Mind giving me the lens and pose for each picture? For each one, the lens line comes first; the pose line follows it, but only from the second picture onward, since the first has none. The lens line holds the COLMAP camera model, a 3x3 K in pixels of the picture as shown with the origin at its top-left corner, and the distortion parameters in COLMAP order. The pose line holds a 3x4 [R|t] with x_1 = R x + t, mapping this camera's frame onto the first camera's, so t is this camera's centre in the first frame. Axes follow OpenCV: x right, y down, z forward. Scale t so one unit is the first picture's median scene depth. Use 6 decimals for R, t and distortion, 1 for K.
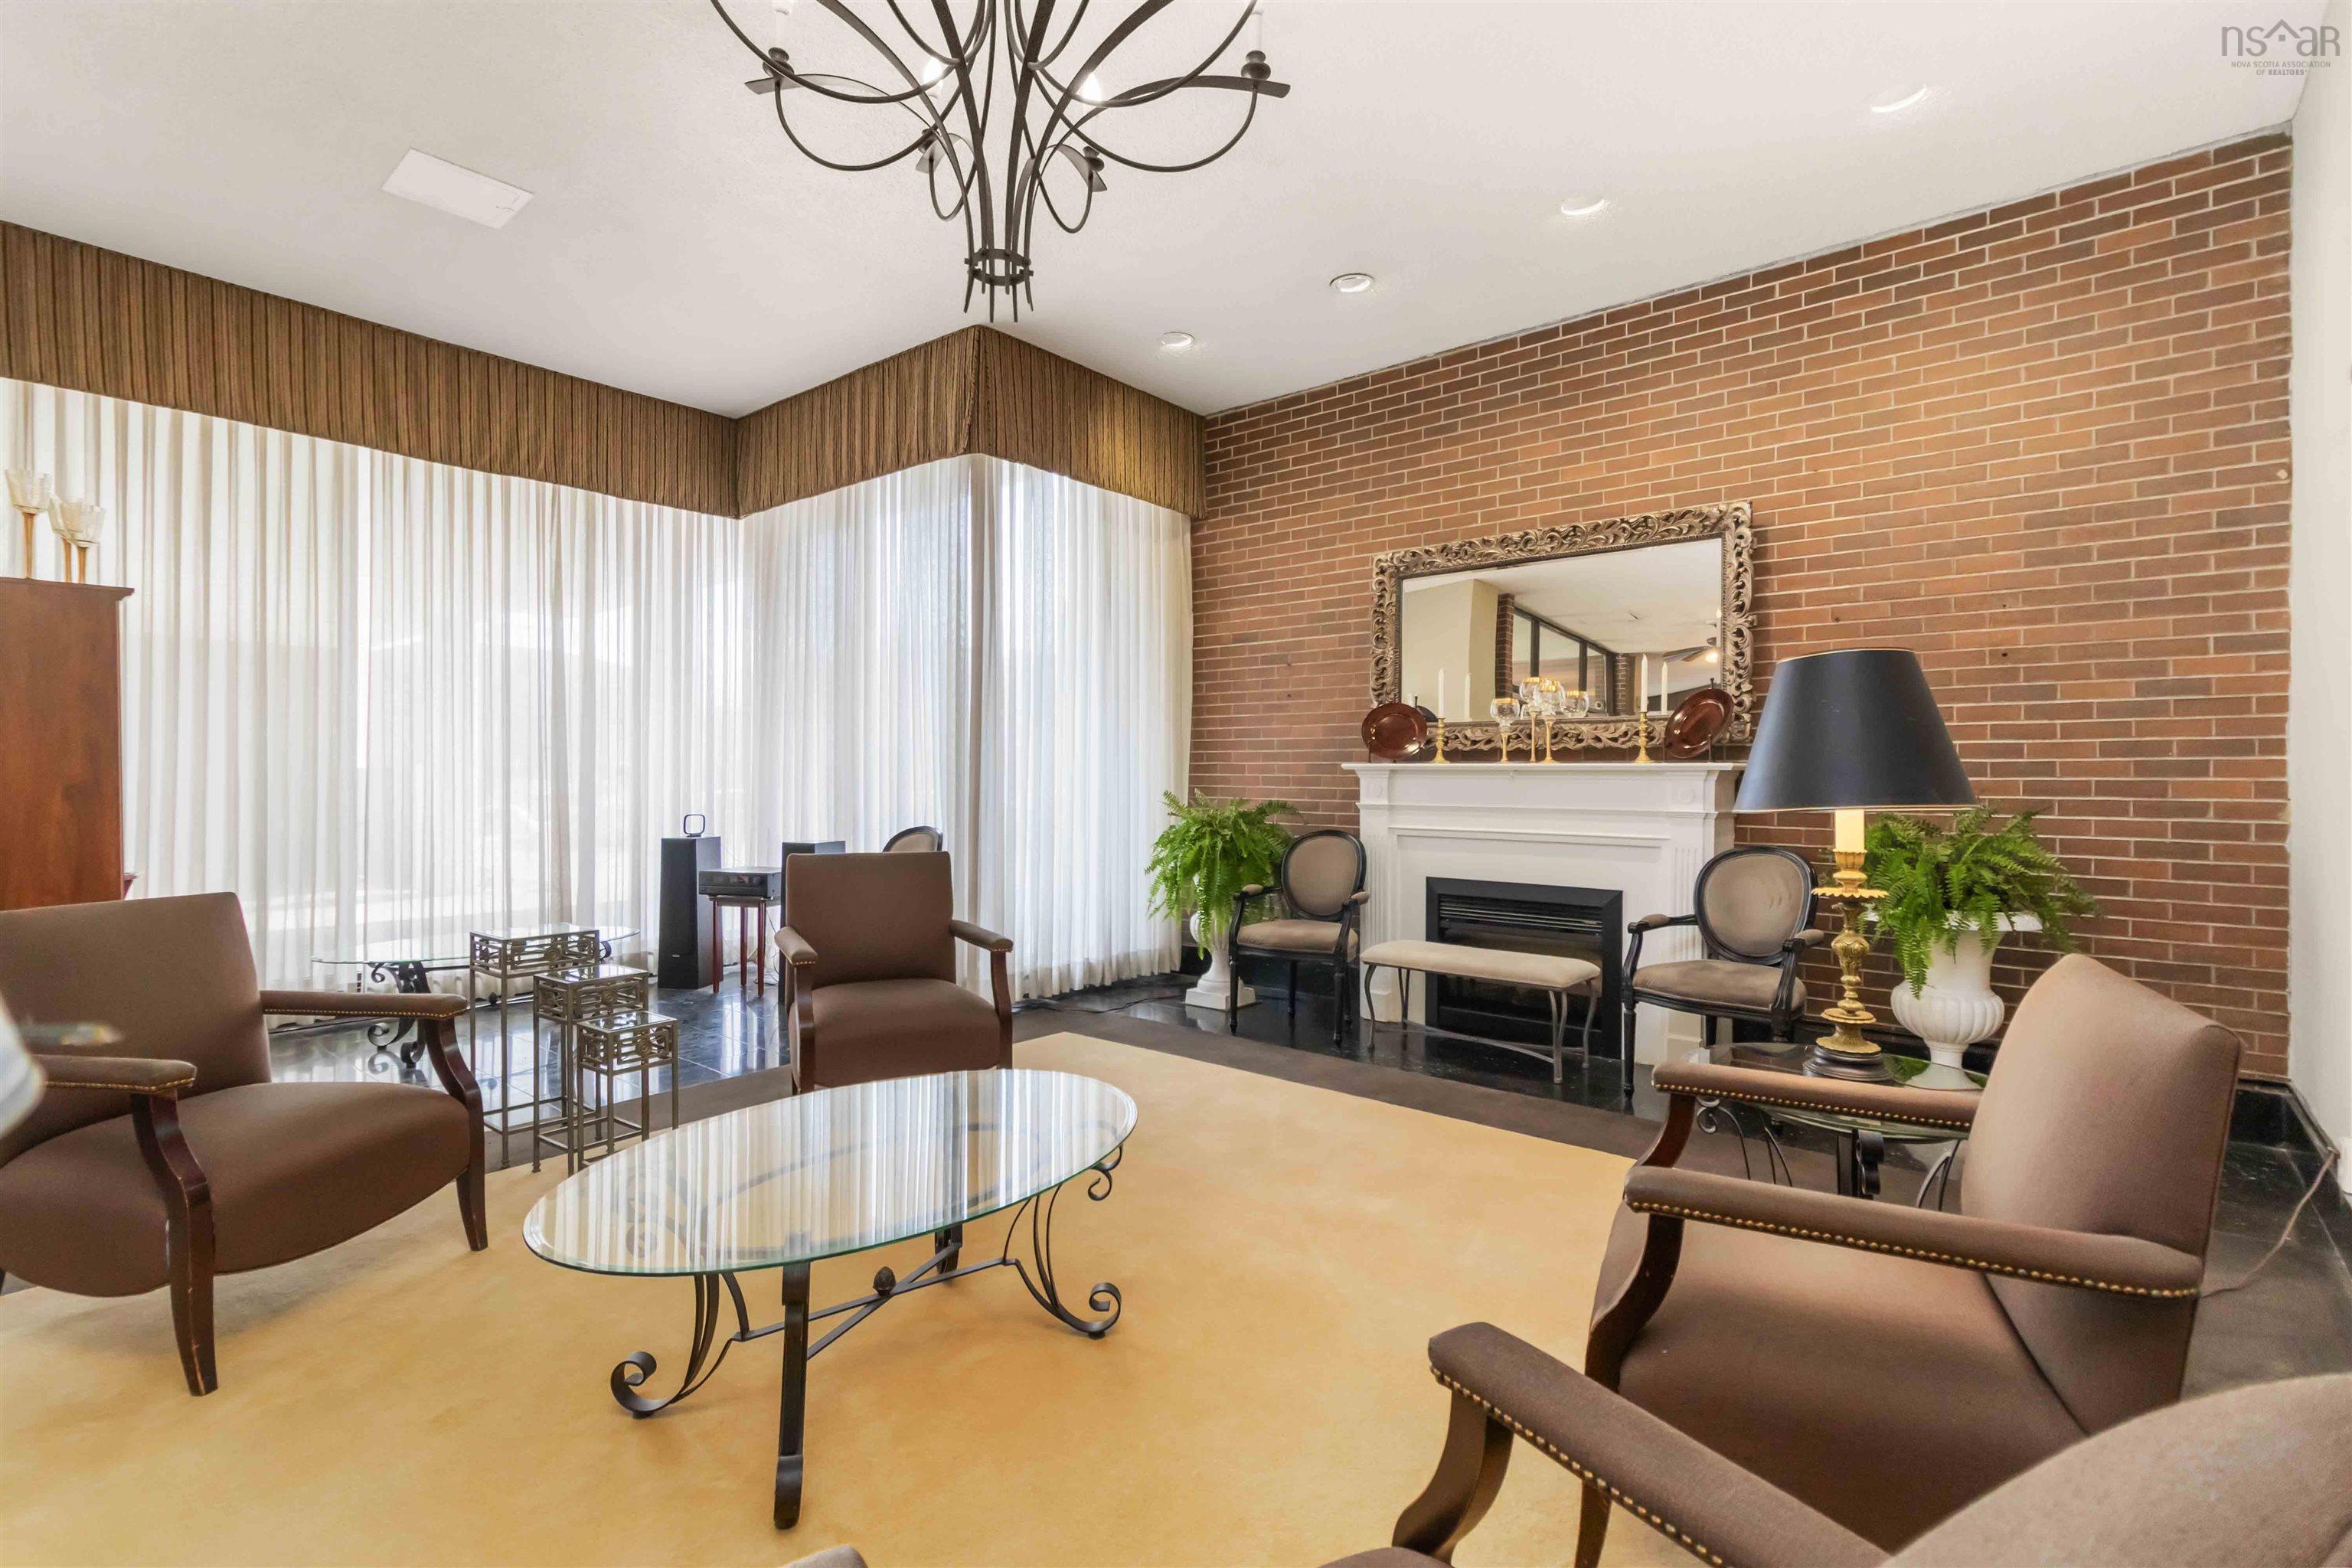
lens RADIAL K [[1087.1, 0, 1169.7], [0, 1087.1, 772.7], [0, 0, 1]] dist [0.000024, 0.000267]
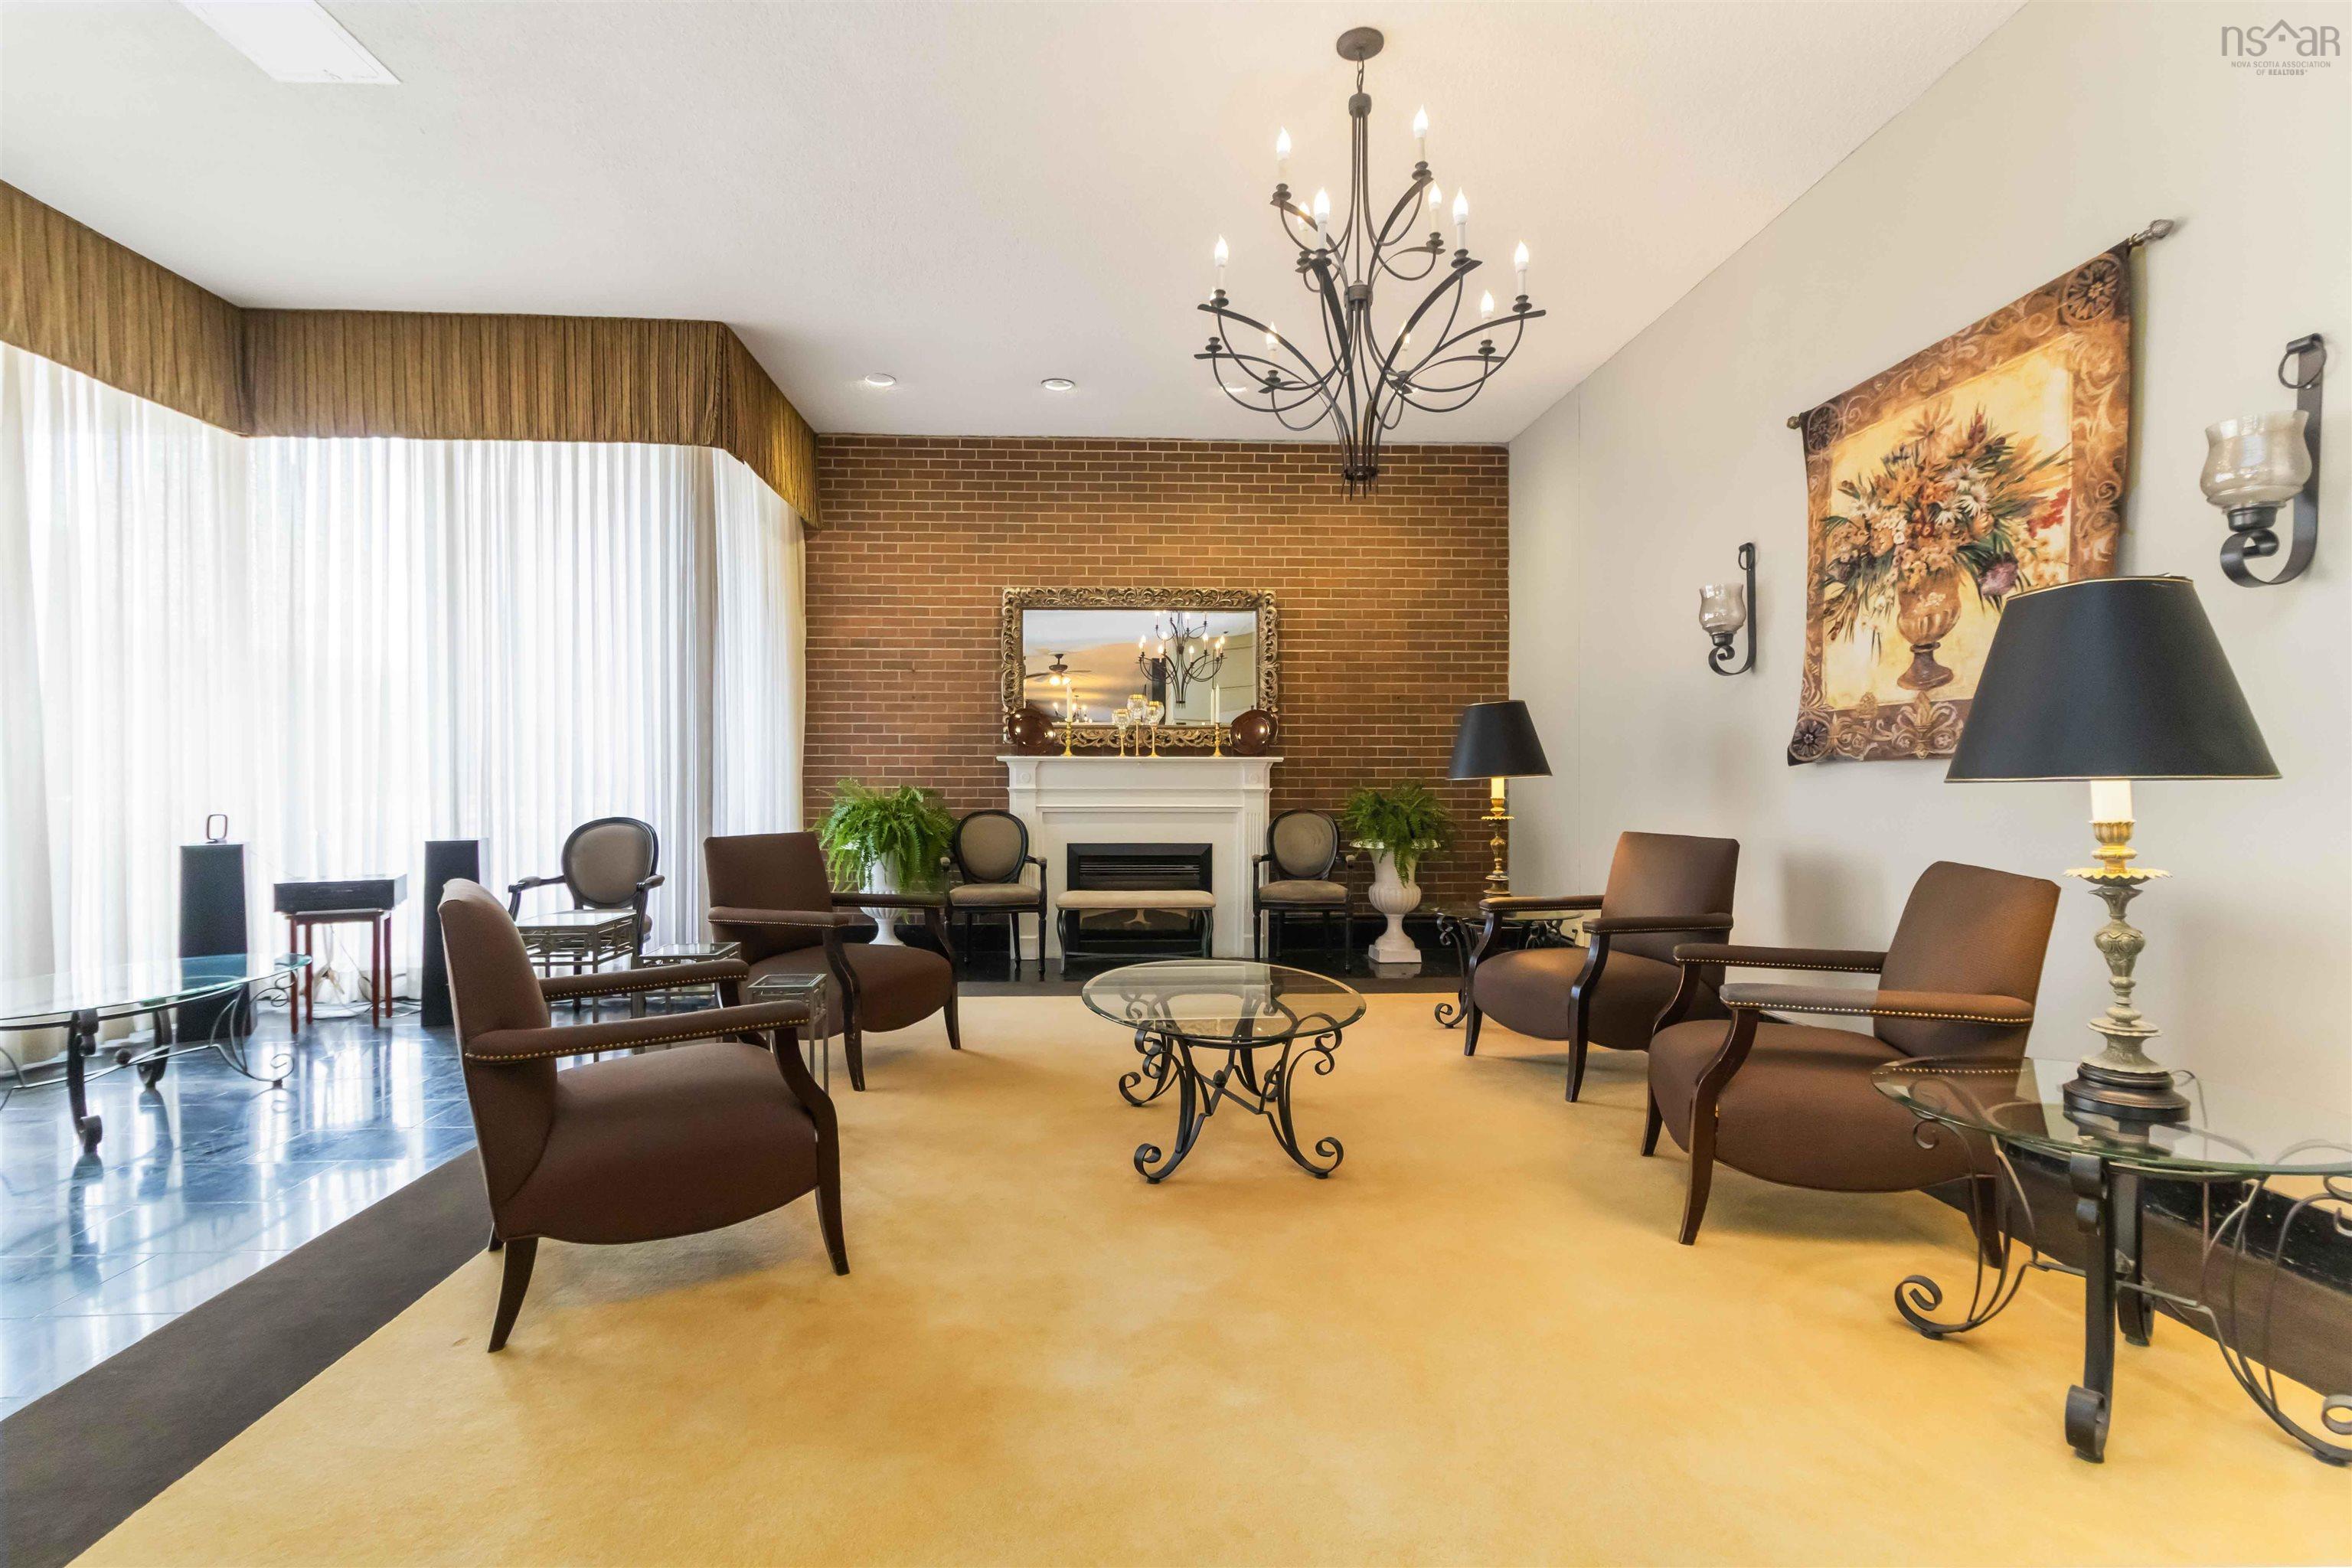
lens RADIAL K [[1085.1, 0, 1170.2], [0, 1085.1, 780.8], [0, 0, 1]] dist [0.000144, -0.000058]
pose [[0.729629, -0.005788, 0.683819, -0.549601], [0.000545, 0.999969, 0.007883, 0.010215], [-0.683843, -0.005379, 0.729609, -0.032397]]
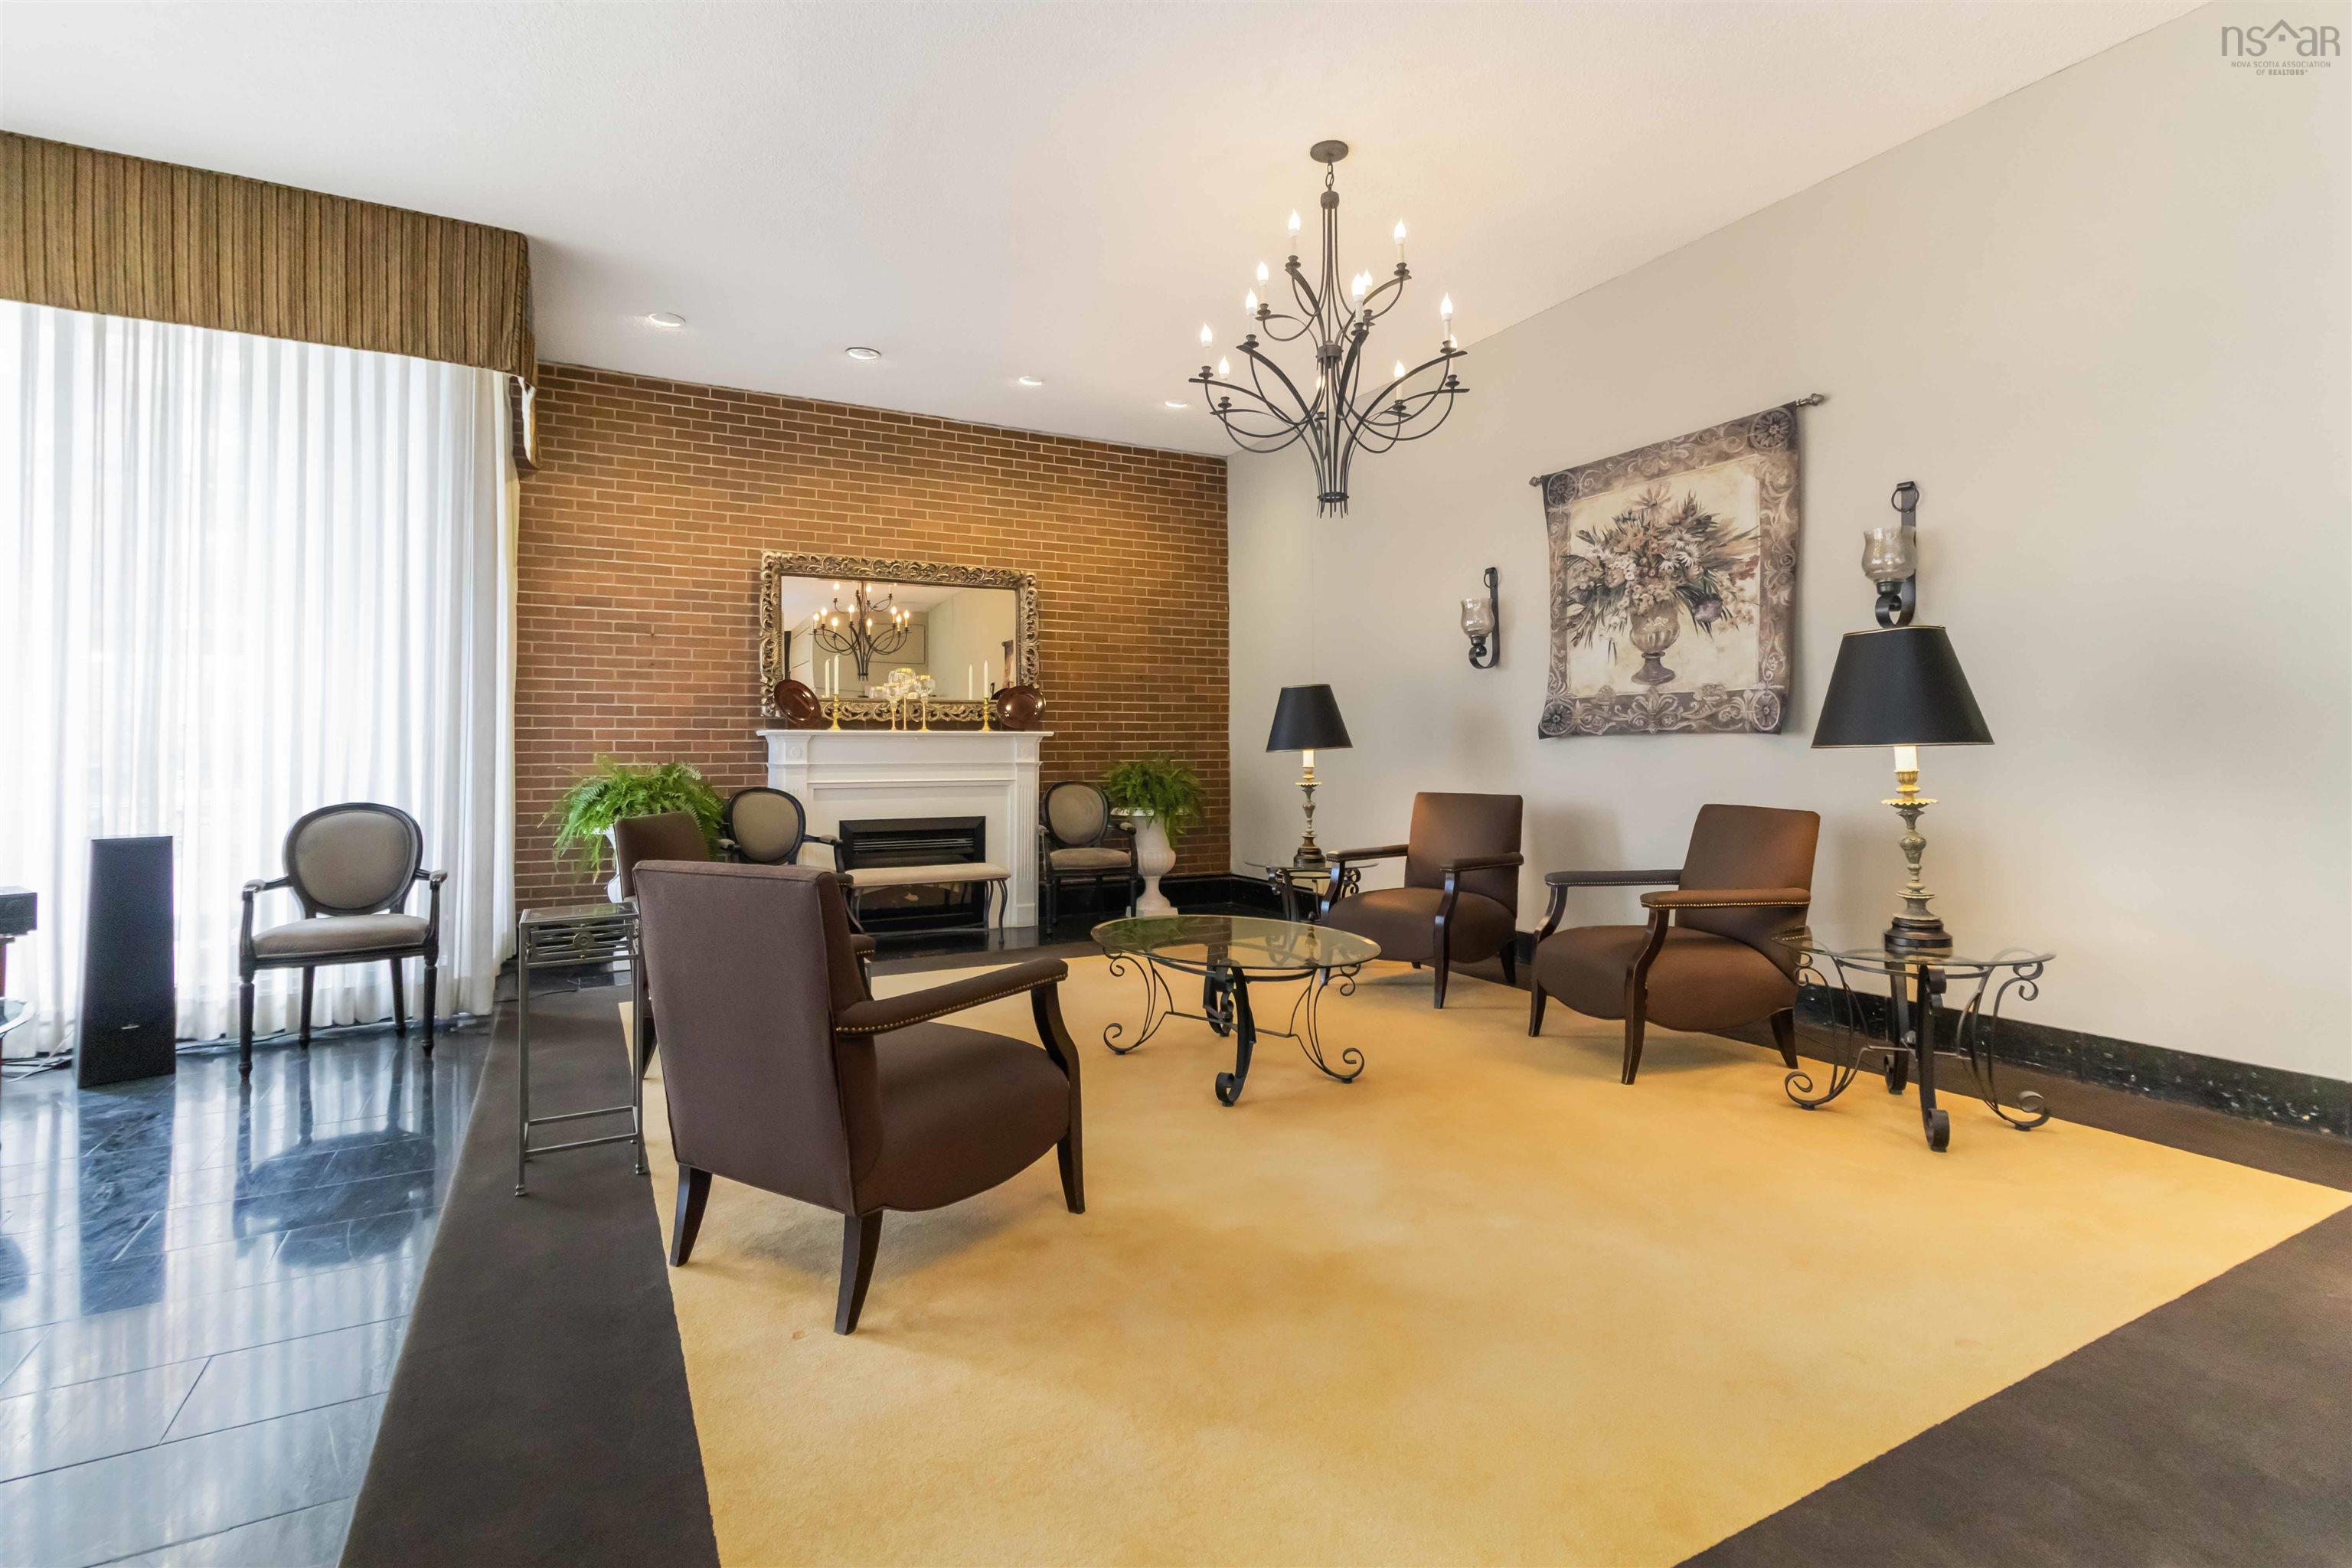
lens RADIAL K [[1099.0, 0, 1183.3], [0, 1099.0, 717.2], [0, 0, 1]] dist [0.000724, -0.000234]
pose [[0.365603, 0.023442, 0.930476, -0.783223], [0.004020, 0.999634, -0.026764, 0.011714], [-0.930762, 0.013526, 0.365374, 0.161882]]
